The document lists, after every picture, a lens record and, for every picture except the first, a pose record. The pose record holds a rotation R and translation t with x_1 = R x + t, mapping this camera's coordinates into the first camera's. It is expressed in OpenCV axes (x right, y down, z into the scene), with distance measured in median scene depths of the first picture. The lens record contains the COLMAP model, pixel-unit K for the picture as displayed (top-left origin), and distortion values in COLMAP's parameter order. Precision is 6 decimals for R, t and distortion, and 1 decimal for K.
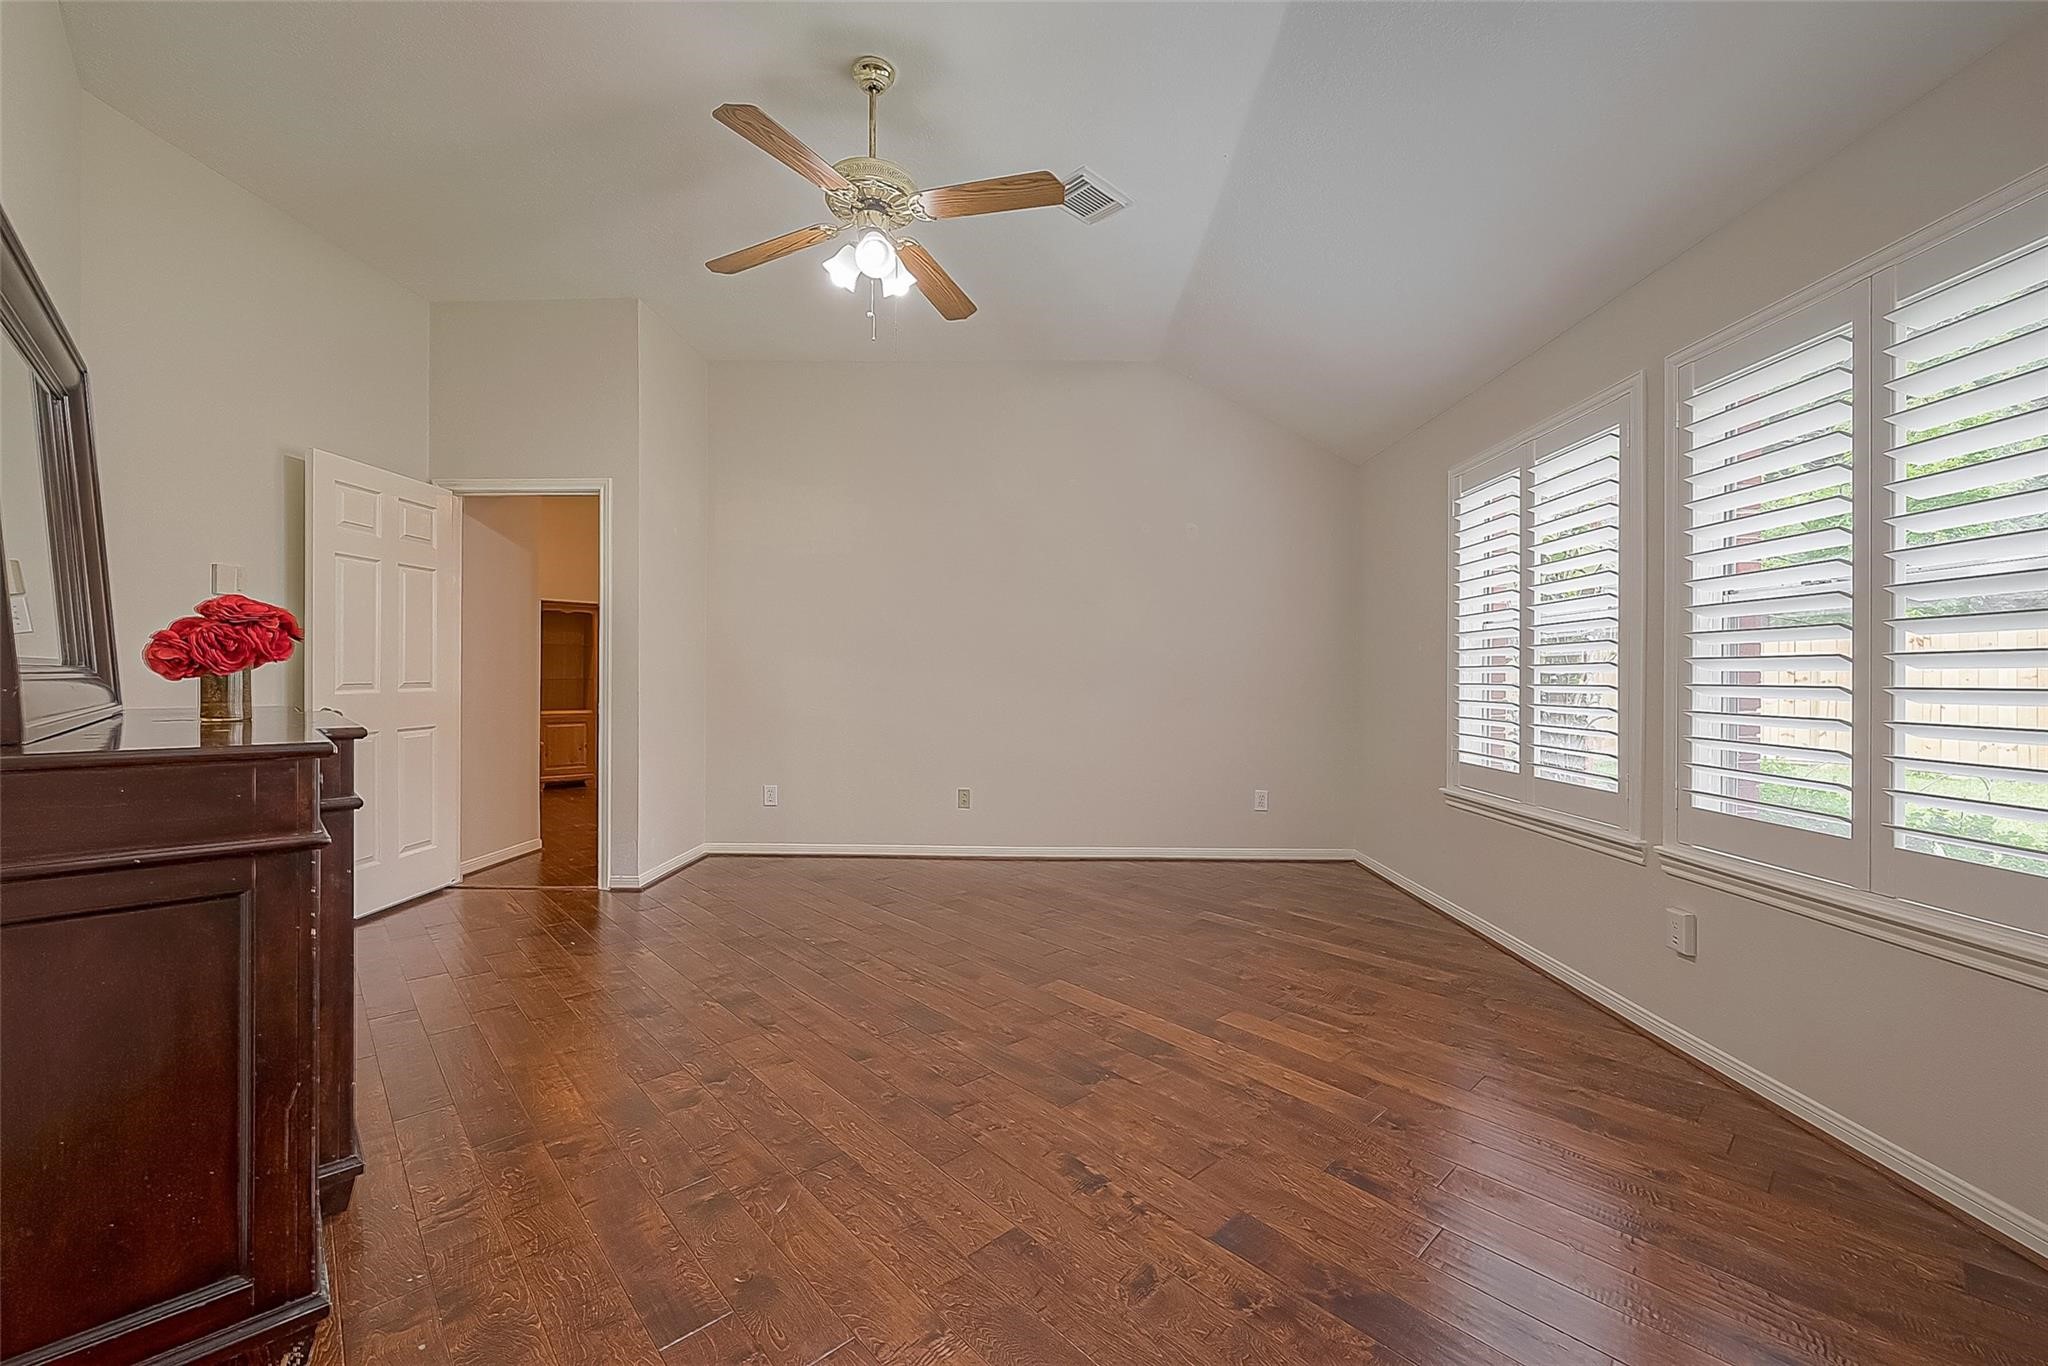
lens RADIAL K [[809.5, 0, 1026.3], [0, 809.5, 676.7], [0, 0, 1]] dist [0.000317, 0.000222]
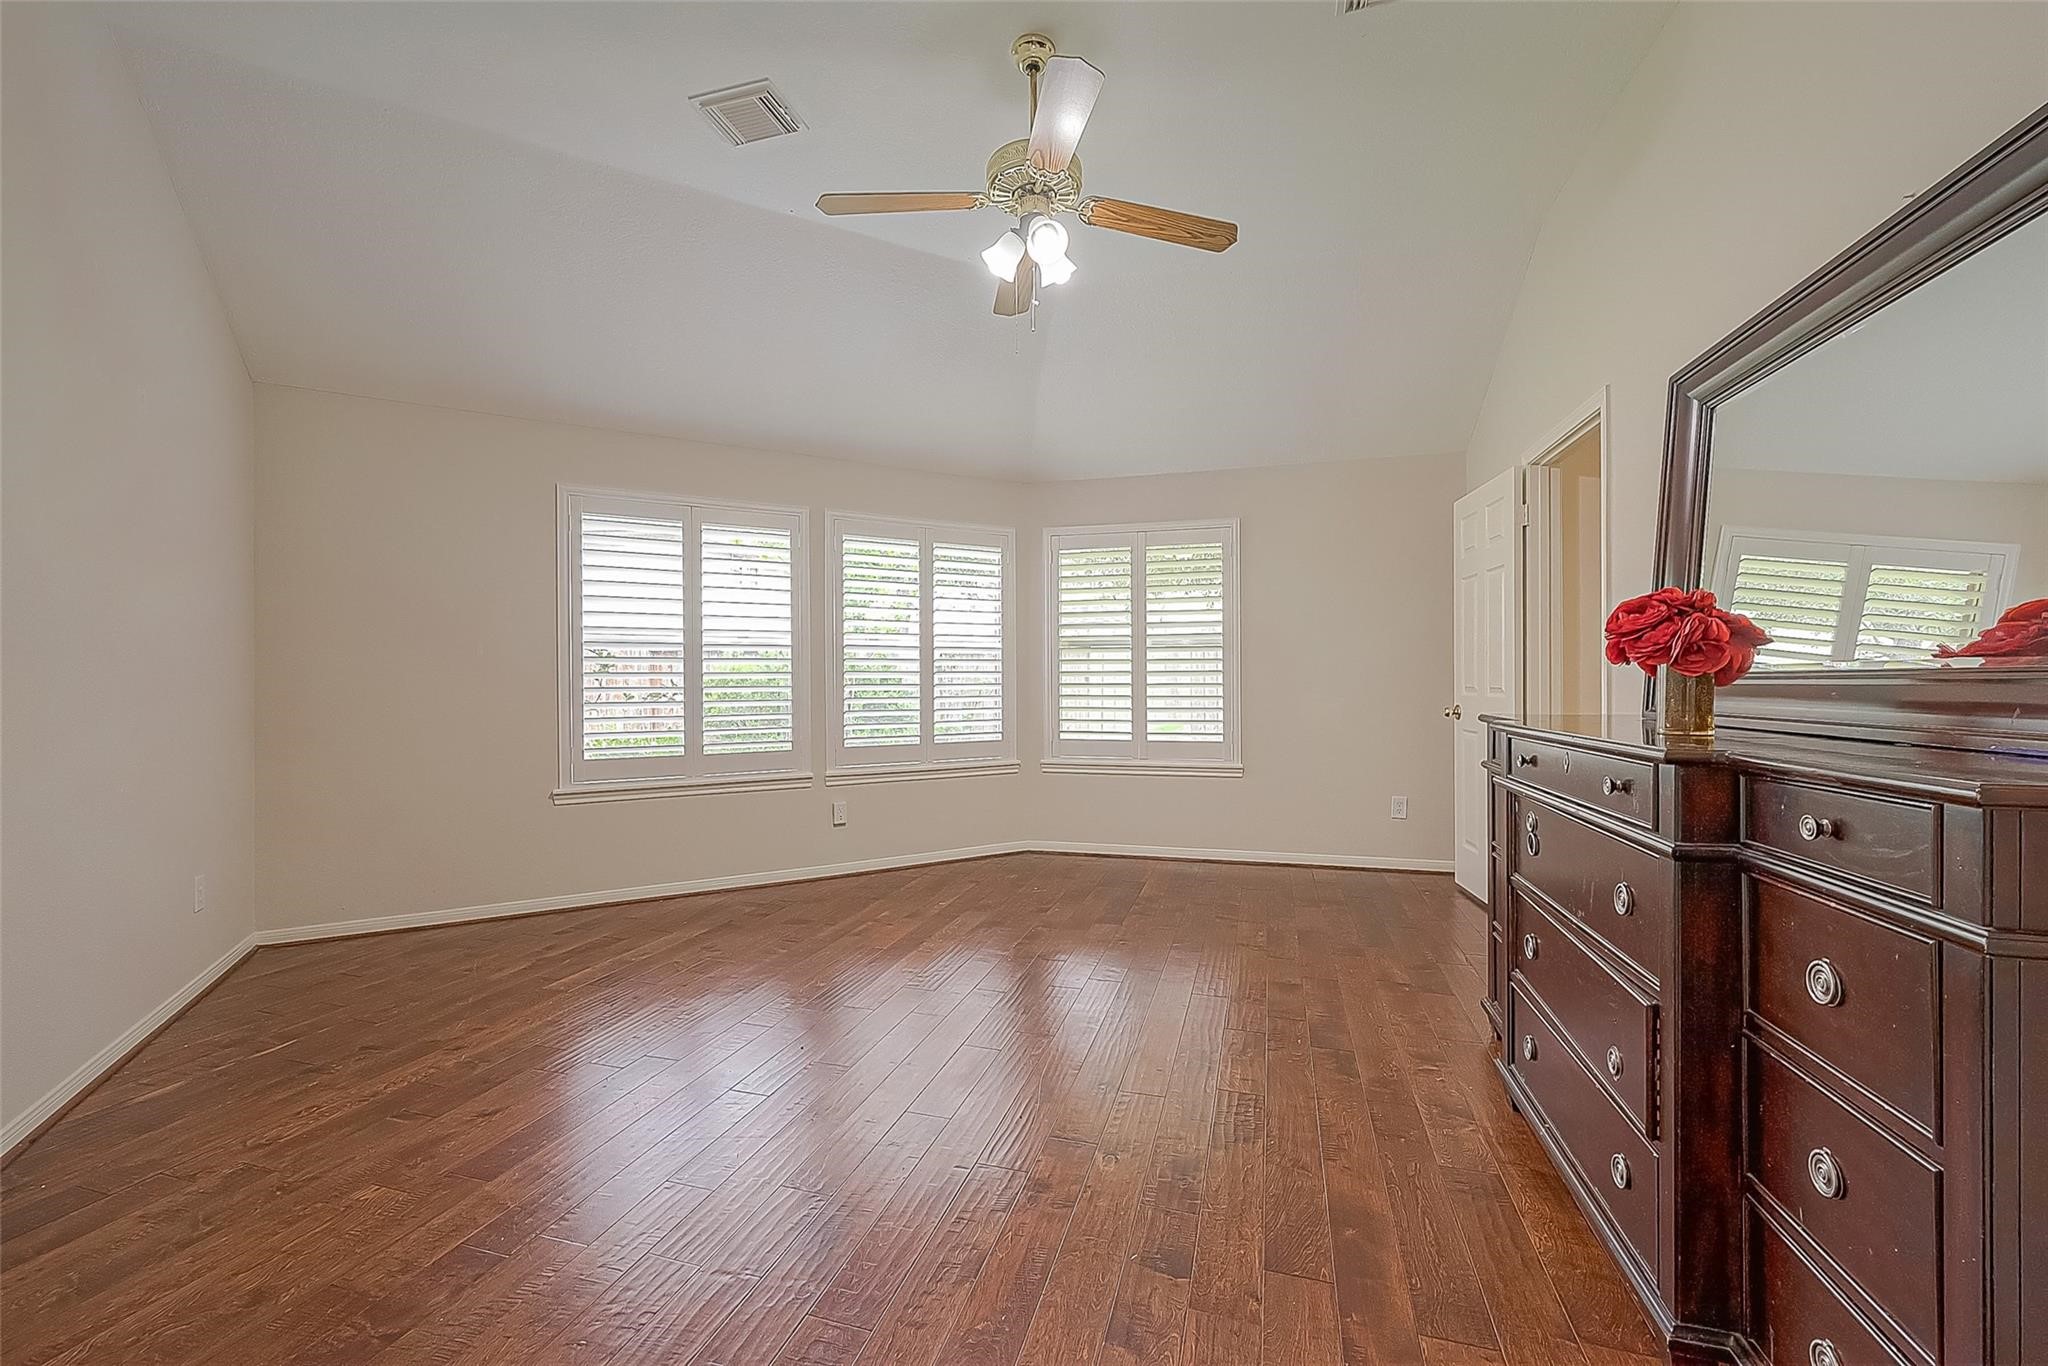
lens RADIAL K [[809.5, 0, 1026.3], [0, 809.5, 676.7], [0, 0, 1]] dist [0.000317, 0.000222]
pose [[-0.501823, 0.000271, 0.864970, -1.016392], [0.005127, 0.999983, 0.002661, -0.010393], [-0.864955, 0.005770, -0.501816, 1.485172]]
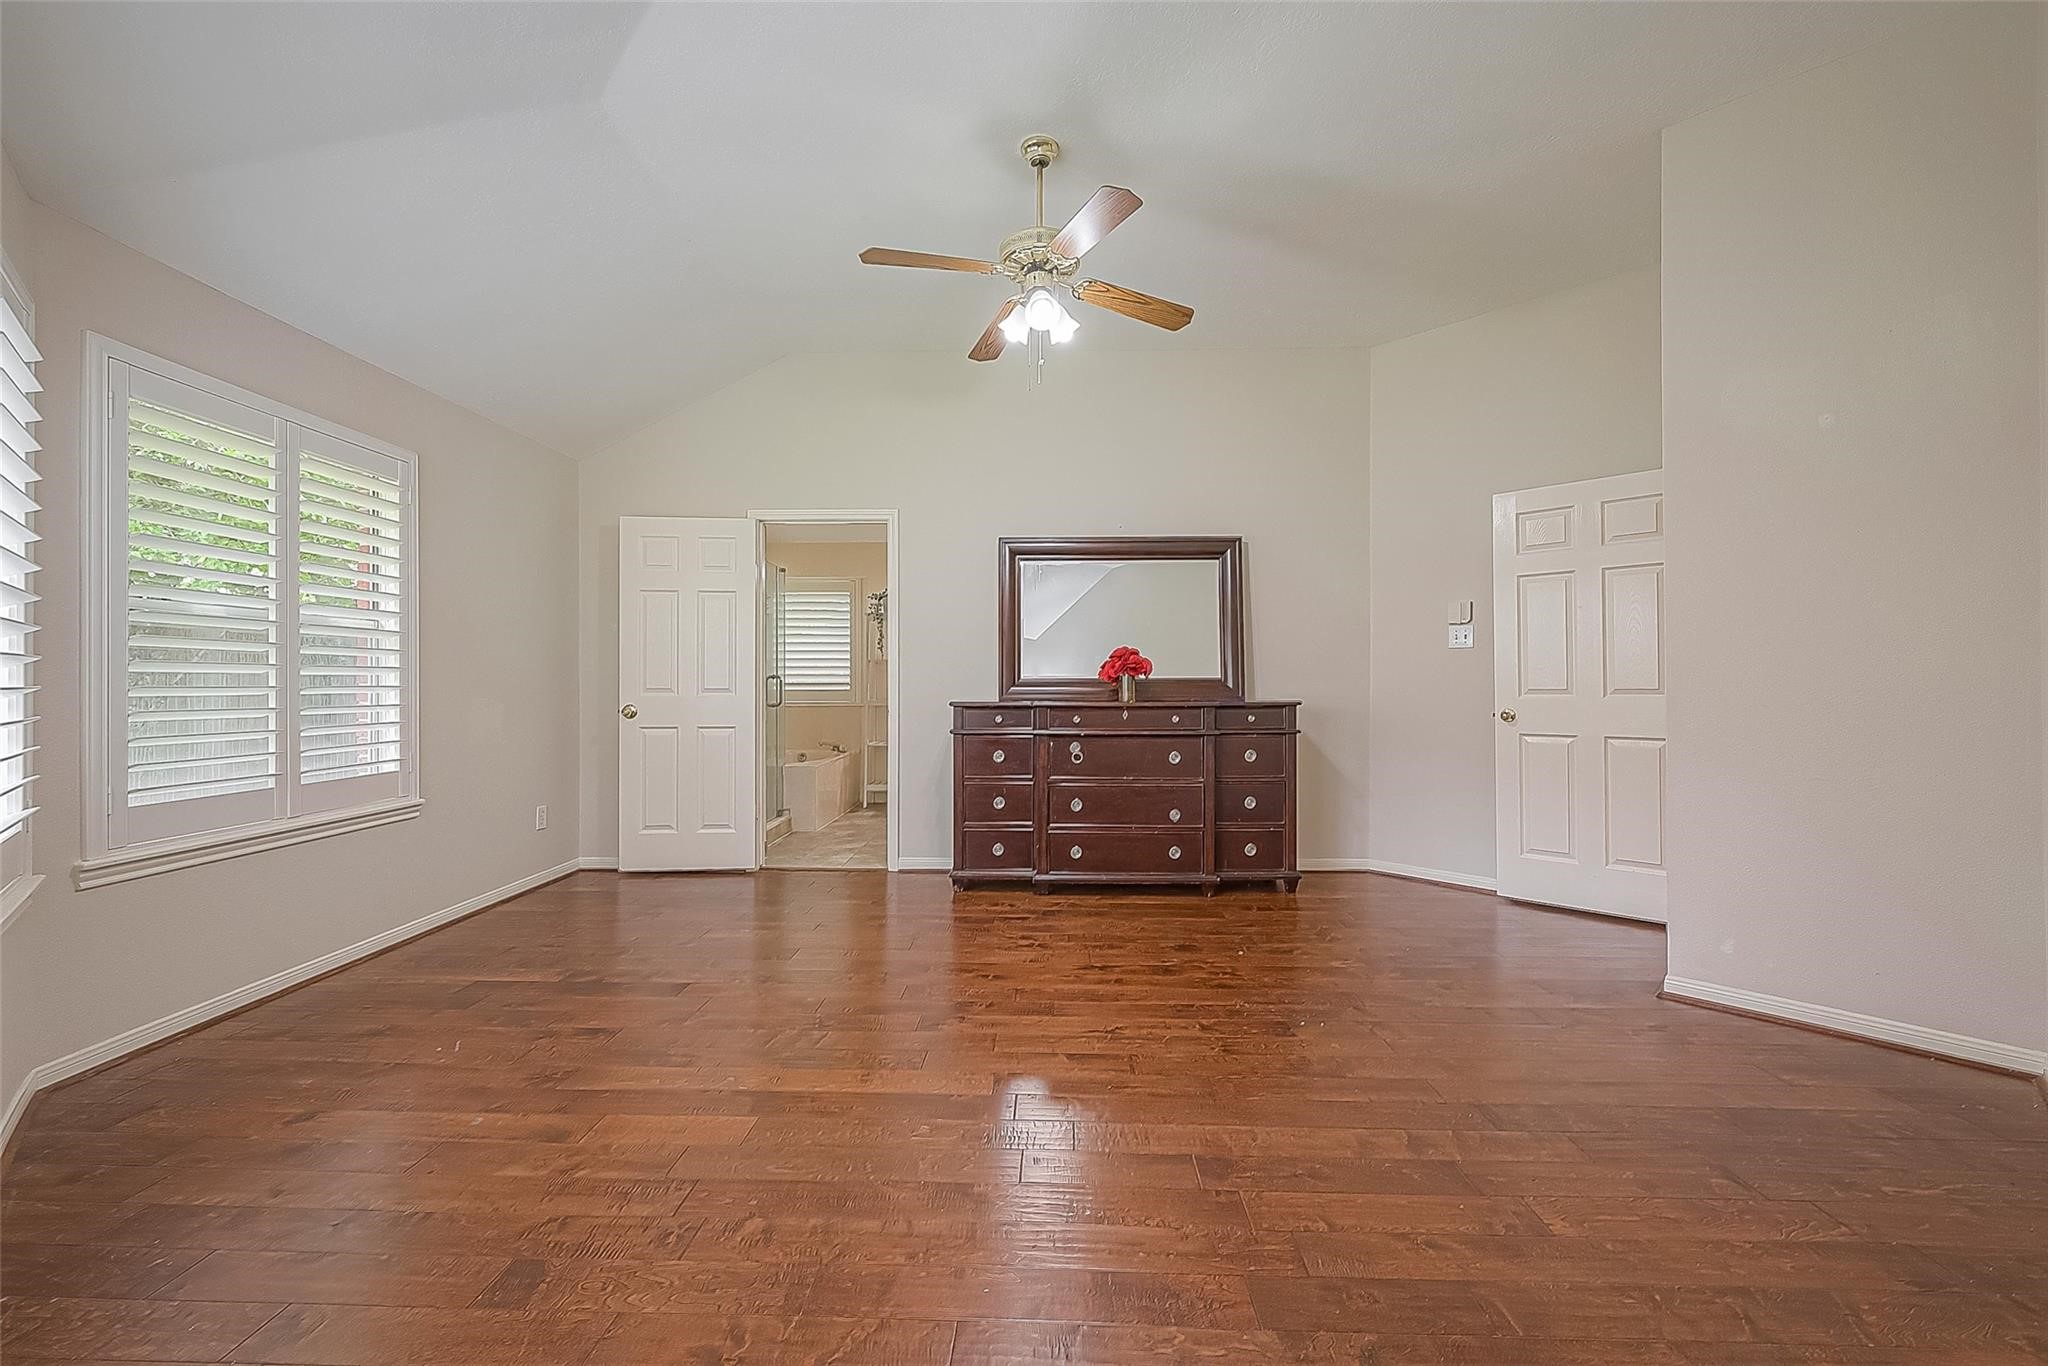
lens RADIAL K [[809.2, 0, 1028.5], [0, 809.2, 678.8], [0, 0, 1]] dist [0.001037, 0.000352]
pose [[-0.705791, -0.004690, -0.708404, 0.621718], [-0.003761, 0.999989, -0.002872, 0.000365], [0.708410, 0.000637, -0.705801, 1.781863]]
